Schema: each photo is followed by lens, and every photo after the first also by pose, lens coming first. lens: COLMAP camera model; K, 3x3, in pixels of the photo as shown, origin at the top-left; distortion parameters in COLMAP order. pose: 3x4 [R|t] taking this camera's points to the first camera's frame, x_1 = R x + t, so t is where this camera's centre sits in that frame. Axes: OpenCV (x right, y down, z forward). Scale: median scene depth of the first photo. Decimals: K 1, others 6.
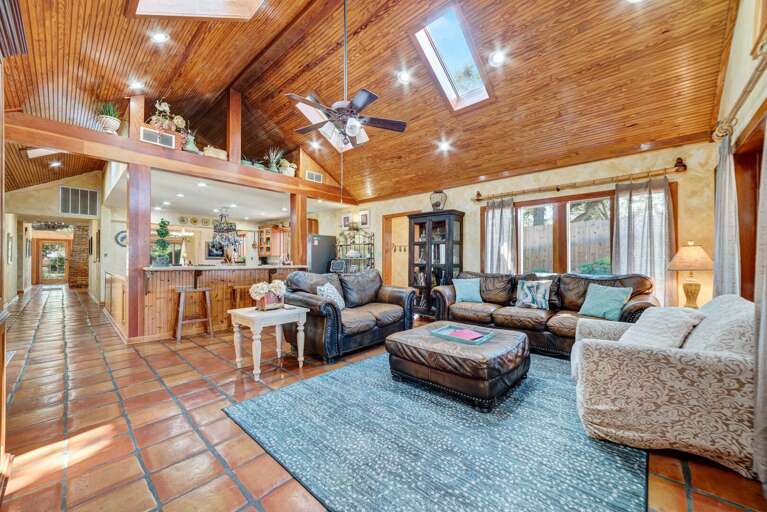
lens RADIAL K [[291.4, 0, 383.8], [0, 291.4, 258.3], [0, 0, 1]] dist [-0.001364, 0.000093]
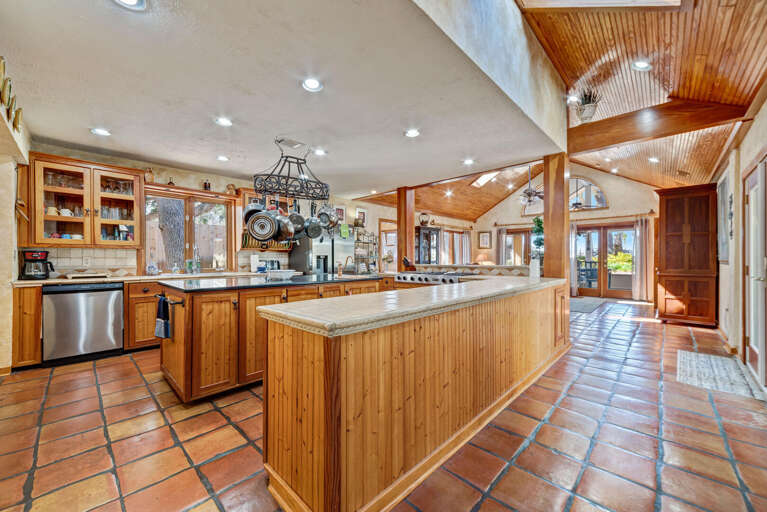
lens RADIAL K [[292.7, 0, 384.6], [0, 292.7, 258.5], [0, 0, 1]] dist [0.001311, 0.000217]
pose [[0.026587, -0.002952, 0.999642, -1.460759], [-0.002745, 0.999992, 0.003026, 0.003602], [-0.999643, -0.002824, 0.026579, 1.243490]]
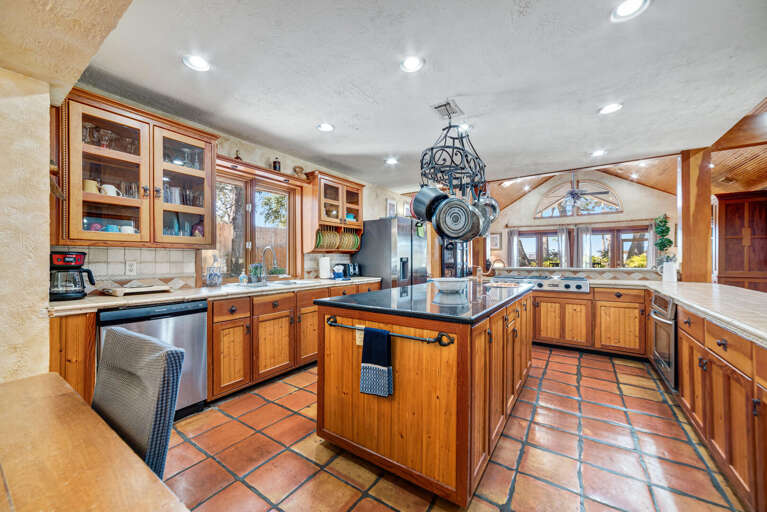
lens RADIAL K [[291.4, 0, 383.8], [0, 291.4, 258.3], [0, 0, 1]] dist [-0.001364, 0.000093]
pose [[-0.143068, 0.000743, 0.989713, -1.279301], [-0.001896, 0.999998, -0.001025, -0.000826], [-0.989711, -0.002023, -0.143066, 1.659754]]
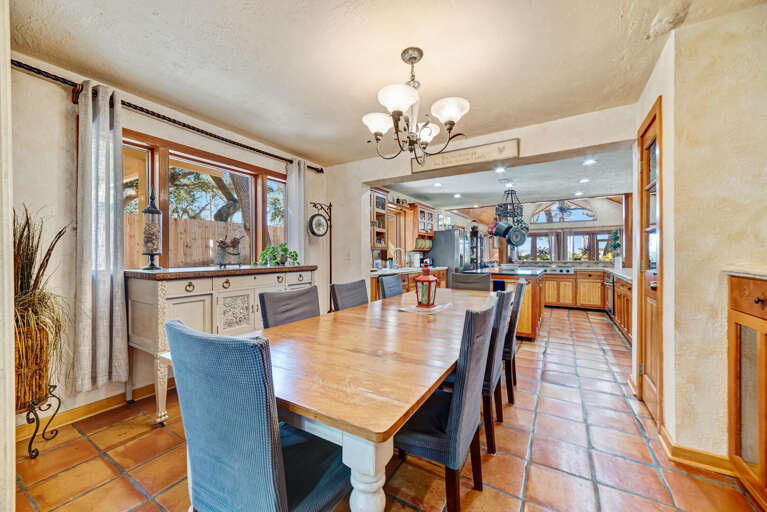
lens RADIAL K [[295.6, 0, 383.5], [0, 295.6, 256.0], [0, 0, 1]] dist [-0.000490, -0.000107]
pose [[-0.191757, 0.000102, 0.981442, -1.718709], [0.000792, 1.000000, 0.000051, 0.003591], [-0.981442, 0.000787, -0.191757, 2.089700]]
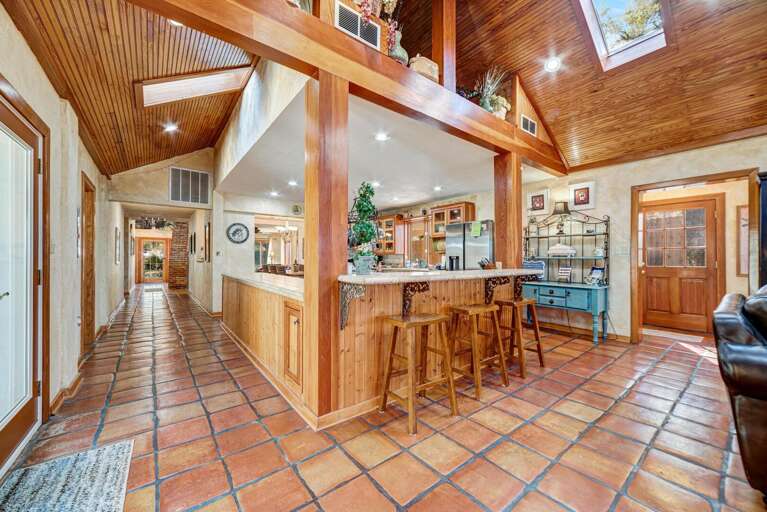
lens RADIAL K [[295.6, 0, 383.5], [0, 295.6, 256.0], [0, 0, 1]] dist [-0.000490, -0.000107]
pose [[0.985045, -0.000667, -0.172294, -0.535341], [0.000274, 0.999997, -0.002306, -0.002449], [0.172295, 0.002224, 0.985043, 0.408580]]
